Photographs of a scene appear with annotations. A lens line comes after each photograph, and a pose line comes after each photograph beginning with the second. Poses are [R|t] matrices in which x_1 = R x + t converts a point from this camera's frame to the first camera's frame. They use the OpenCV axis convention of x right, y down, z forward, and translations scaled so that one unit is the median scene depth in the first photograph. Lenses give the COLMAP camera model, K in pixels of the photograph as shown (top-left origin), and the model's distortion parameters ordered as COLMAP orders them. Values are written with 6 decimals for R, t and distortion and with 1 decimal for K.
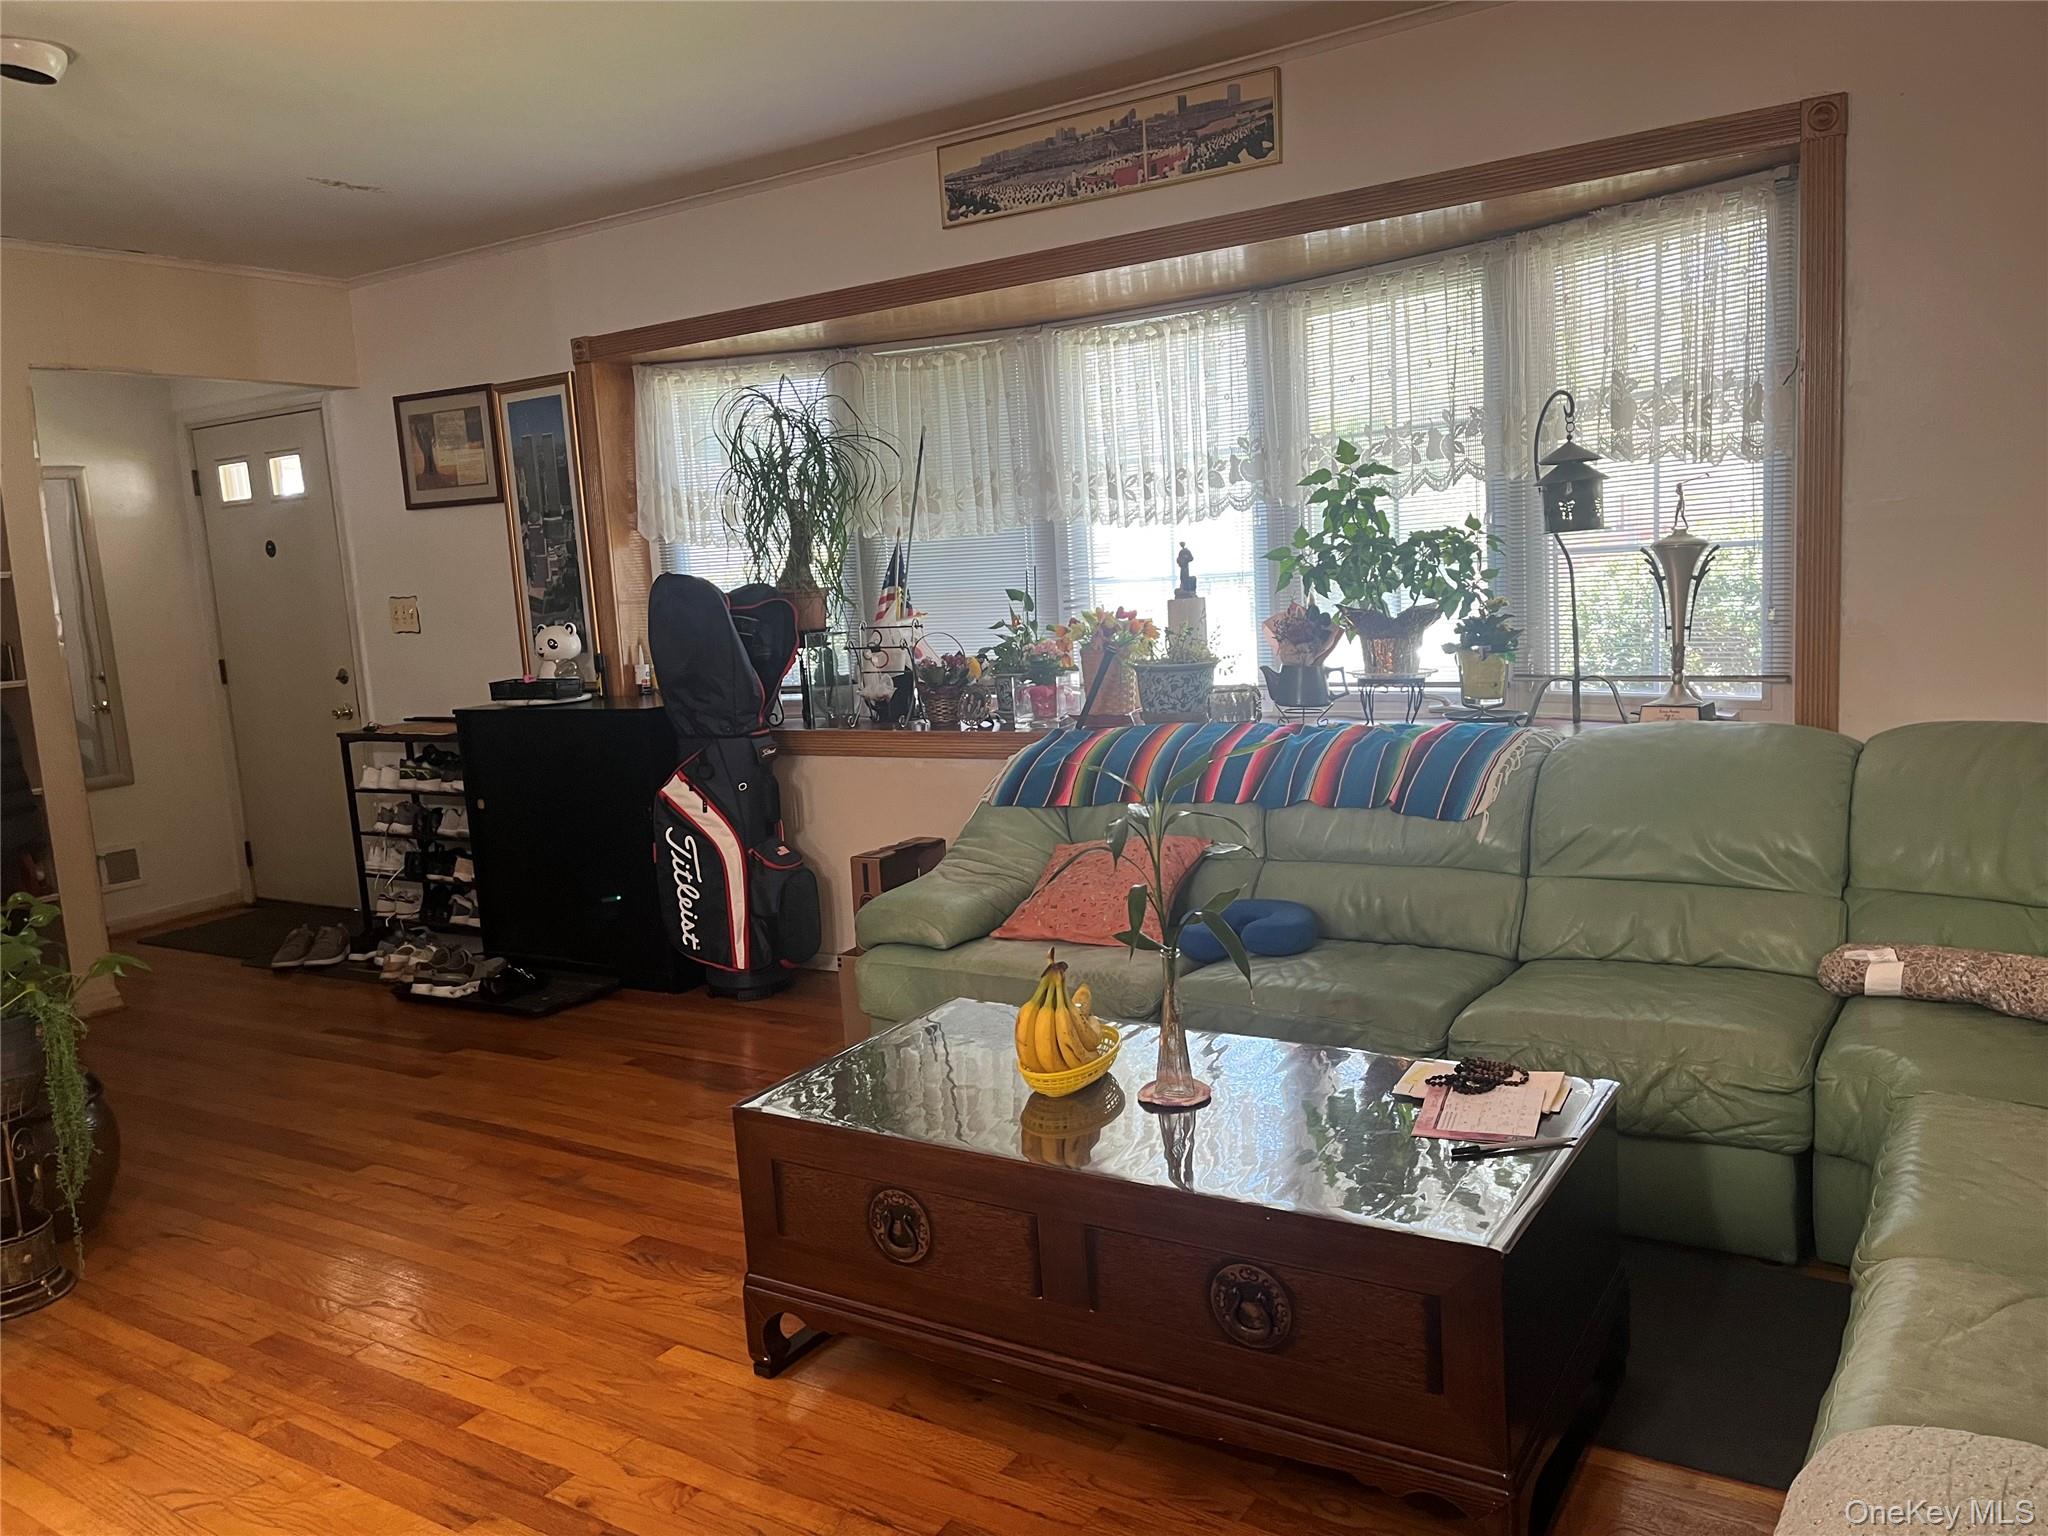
lens RADIAL K [[1532.0, 0, 1032.5], [0, 1532.0, 778.2], [0, 0, 1]] dist [0.056389, -0.064175]
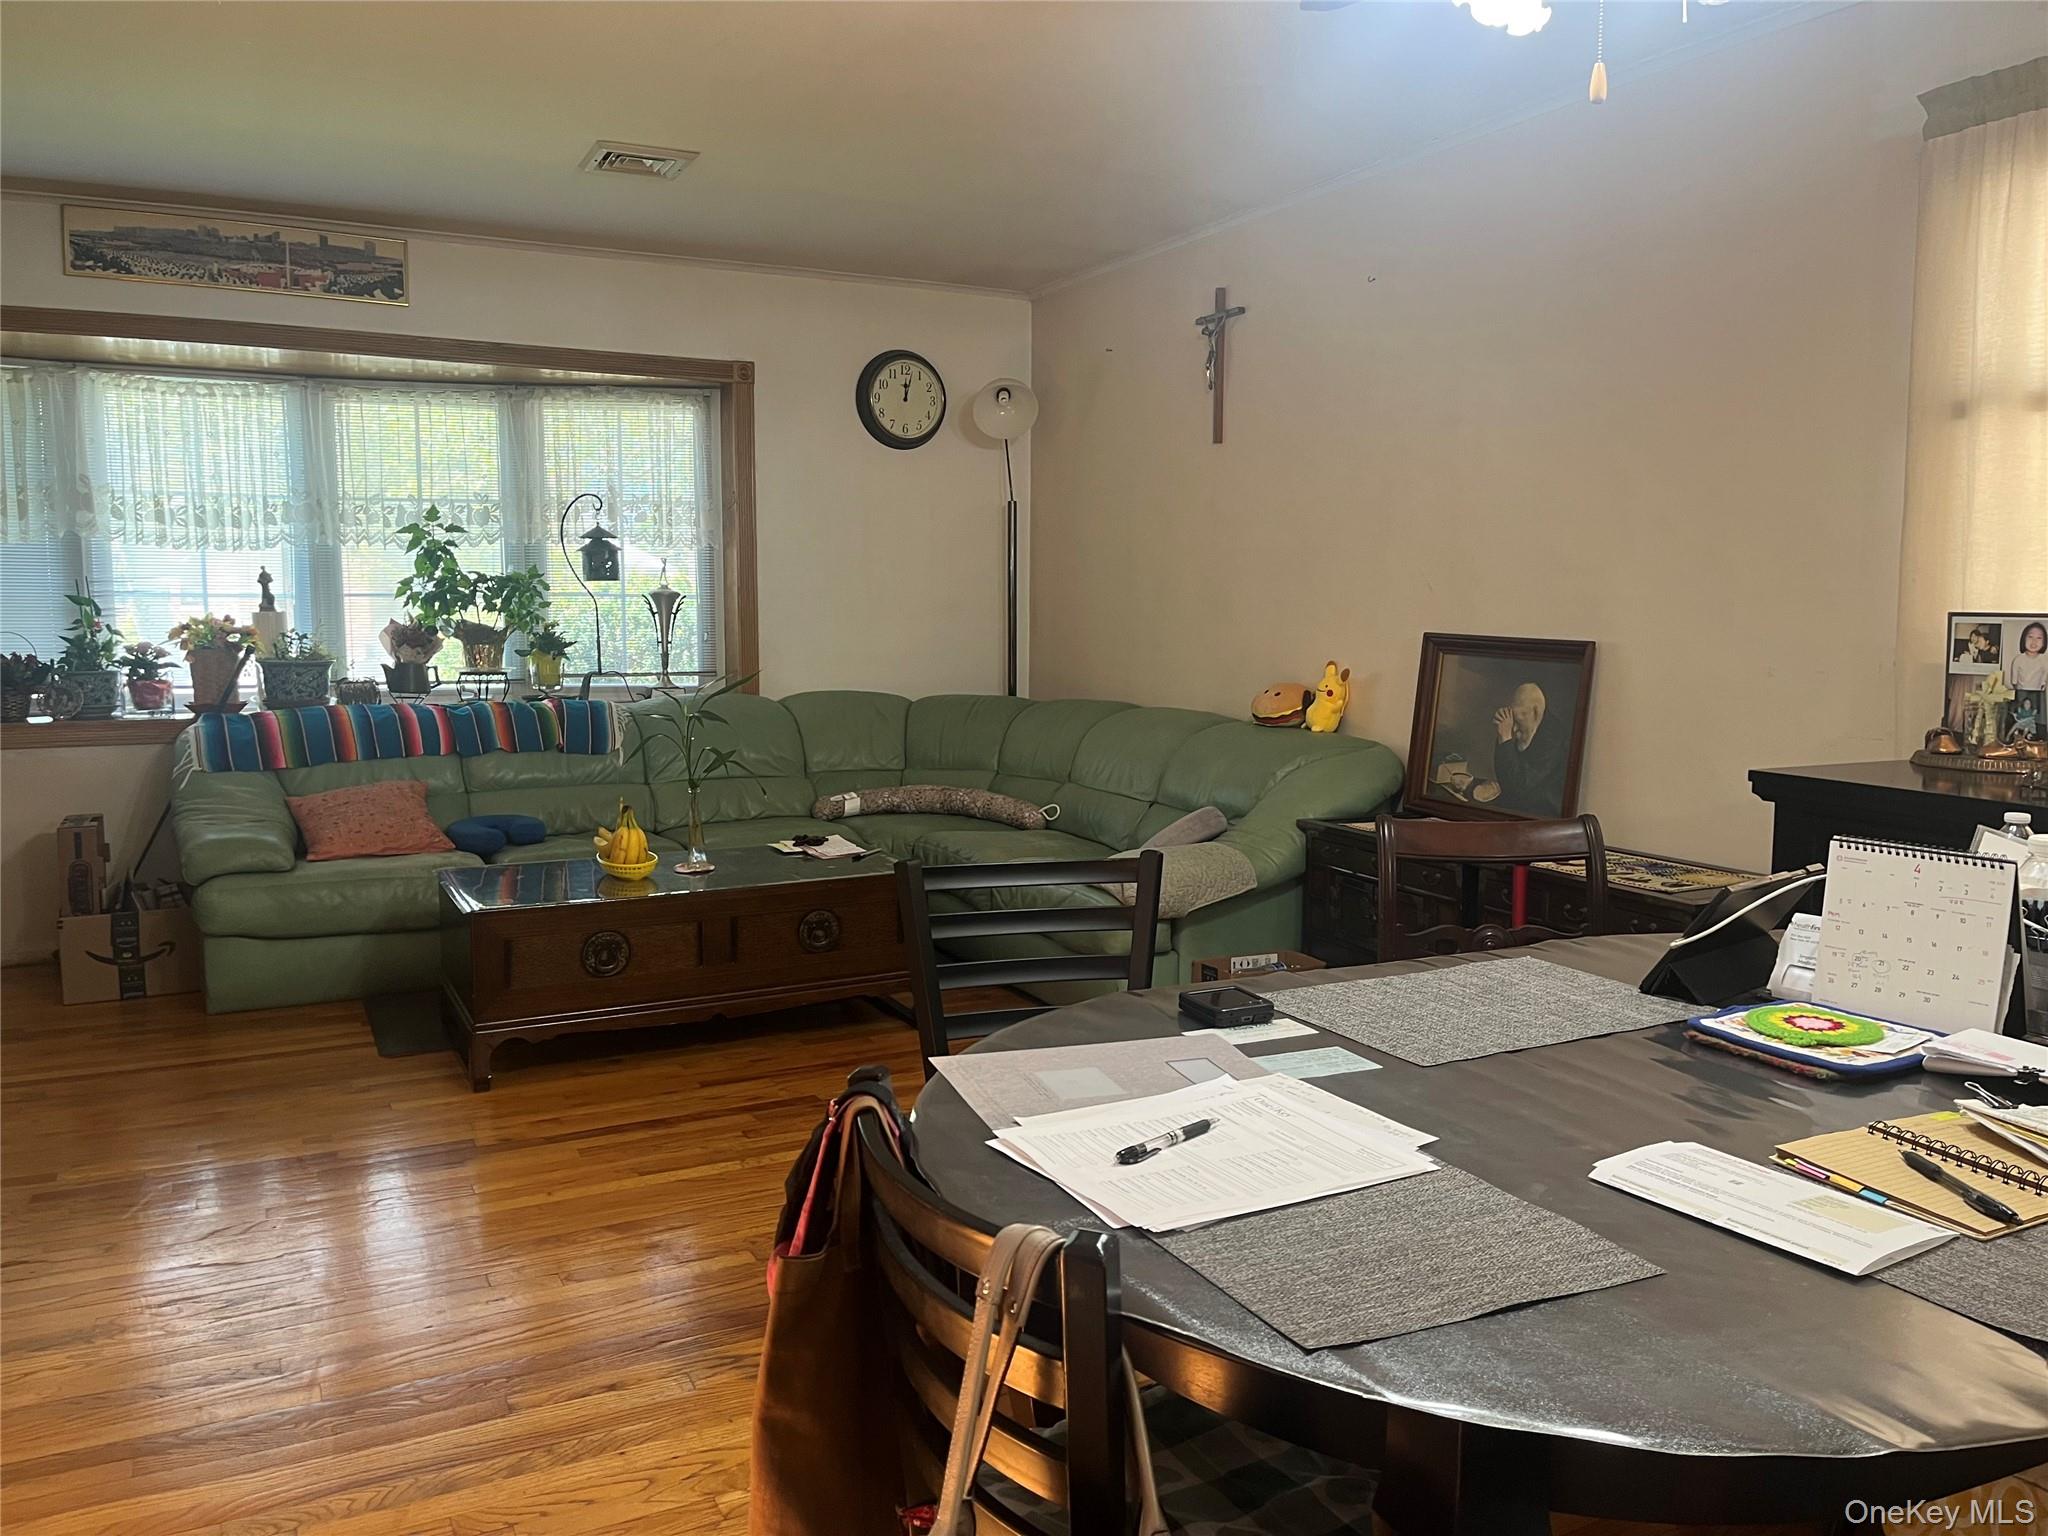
lens RADIAL K [[1532.0, 0, 1027.3], [0, 1532.0, 773.9], [0, 0, 1]] dist [0.056389, -0.064175]
pose [[0.496227, -0.036623, 0.867420, -0.775503], [0.085640, 0.996302, -0.006927, 0.083760], [-0.863958, 0.077723, 0.497529, -0.157140]]
